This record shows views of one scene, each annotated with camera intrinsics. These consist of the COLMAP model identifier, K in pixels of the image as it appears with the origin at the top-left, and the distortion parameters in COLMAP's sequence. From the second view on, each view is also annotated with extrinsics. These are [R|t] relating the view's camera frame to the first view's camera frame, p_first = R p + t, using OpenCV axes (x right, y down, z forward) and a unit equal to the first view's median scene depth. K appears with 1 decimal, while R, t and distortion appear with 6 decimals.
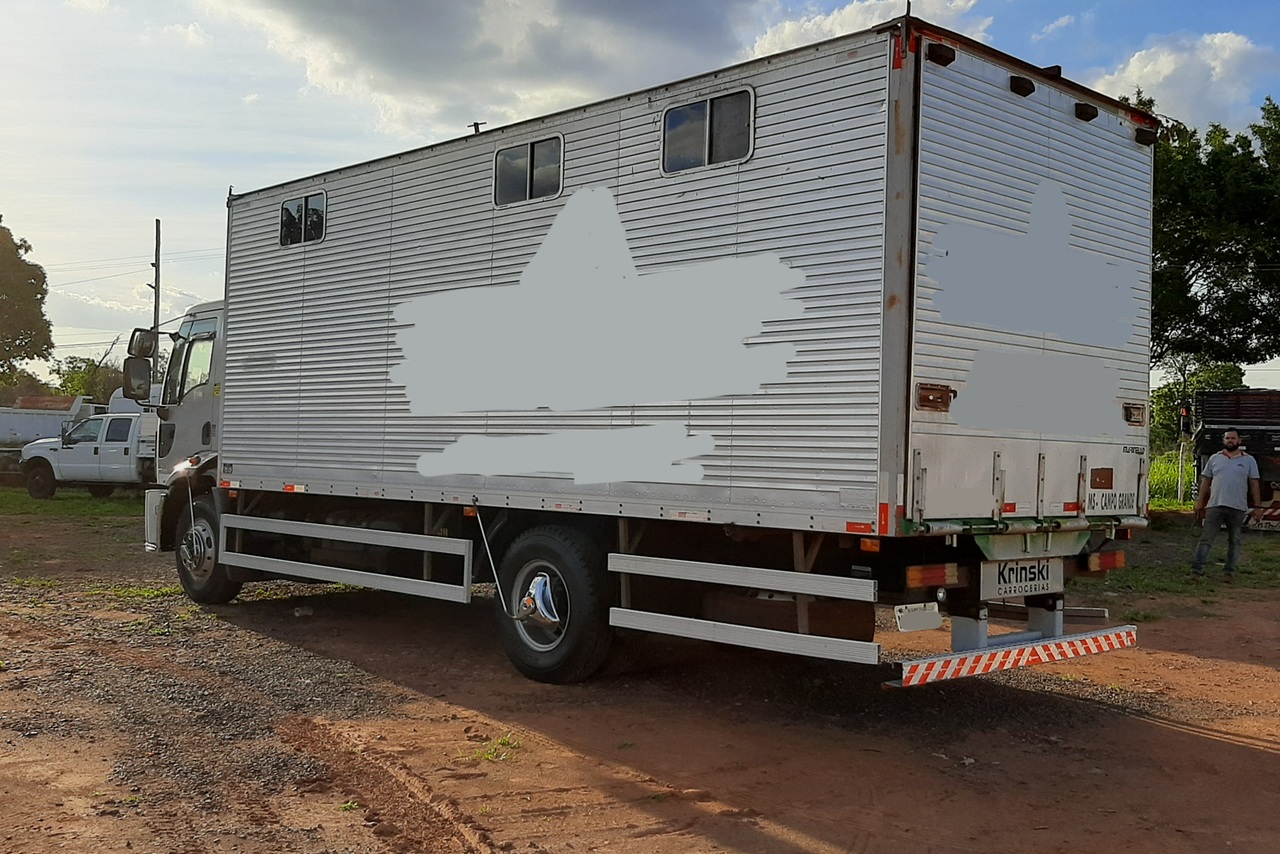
lens RADIAL K [[1313.9, 0, 633.2], [0, 1313.9, 431.8], [0, 0, 1]] dist [0.161397, -0.341454]
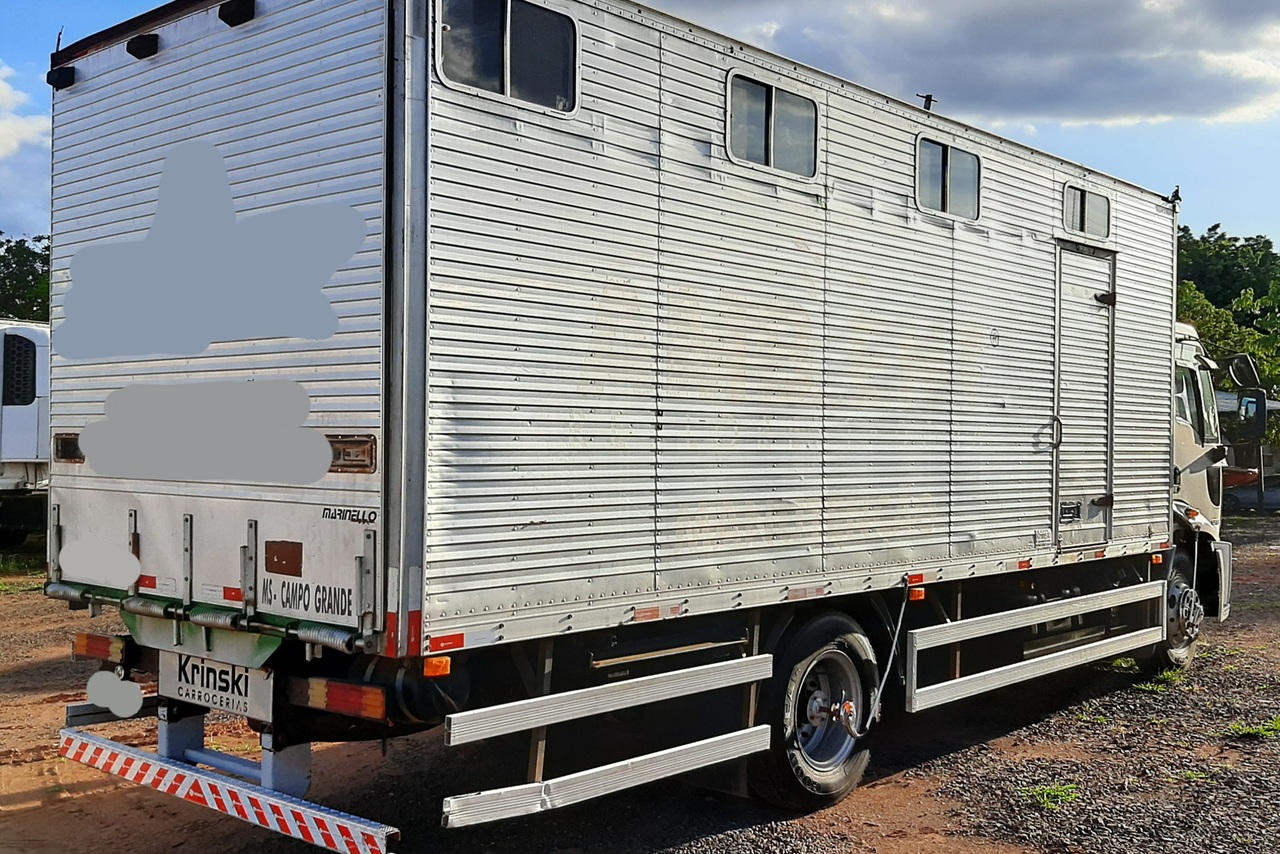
lens RADIAL K [[1313.9, 0, 633.2], [0, 1313.9, 431.8], [0, 0, 1]] dist [0.161397, -0.341454]
pose [[0.072611, -0.032514, -0.996830, 0.979988], [0.009284, 0.999447, -0.031923, -0.003232], [0.997317, -0.006937, 0.072872, 1.101506]]
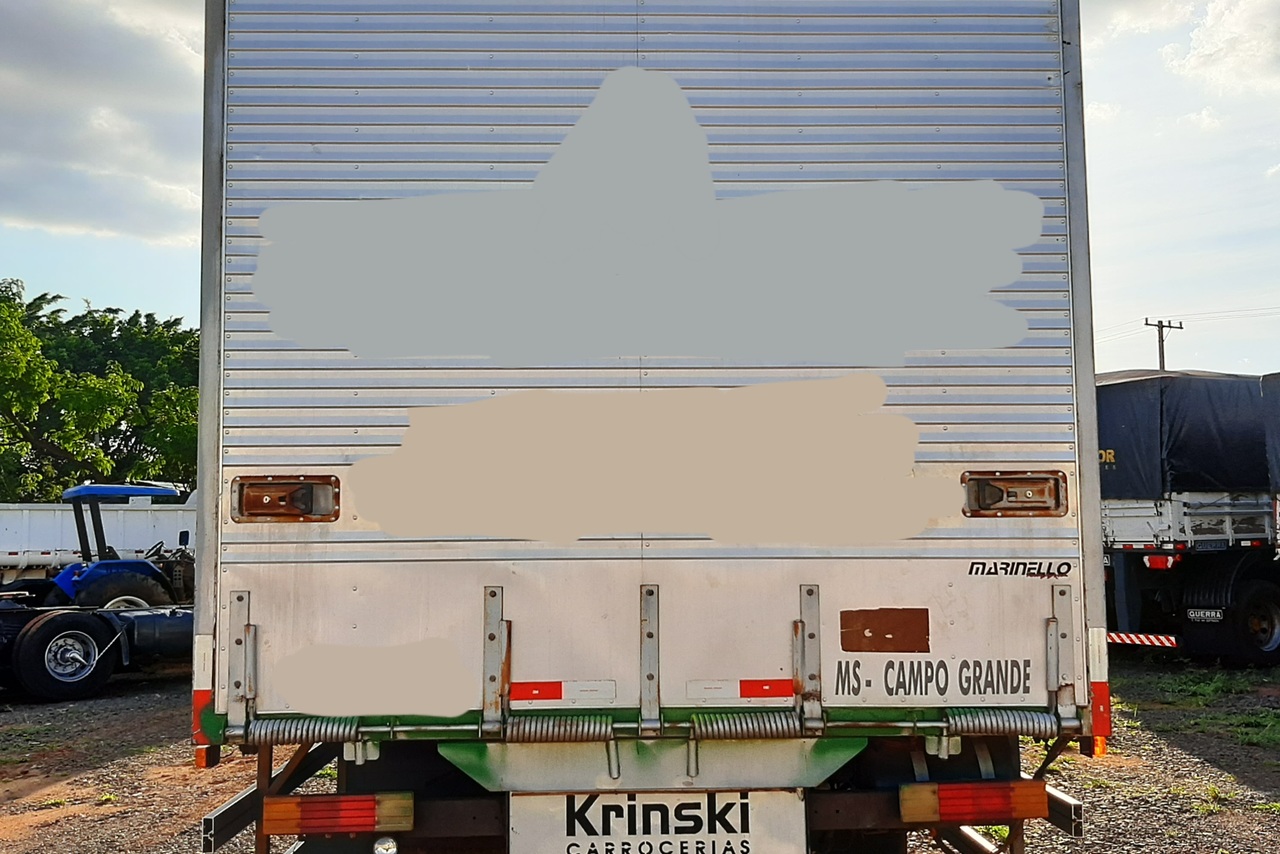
lens RADIAL K [[1313.9, 0, 633.2], [0, 1313.9, 431.8], [0, 0, 1]] dist [0.161397, -0.341454]
pose [[0.741735, -0.093719, -0.664113, 0.604220], [0.038313, 0.994493, -0.097551, 0.006048], [0.669598, 0.046912, 0.741240, 0.560916]]
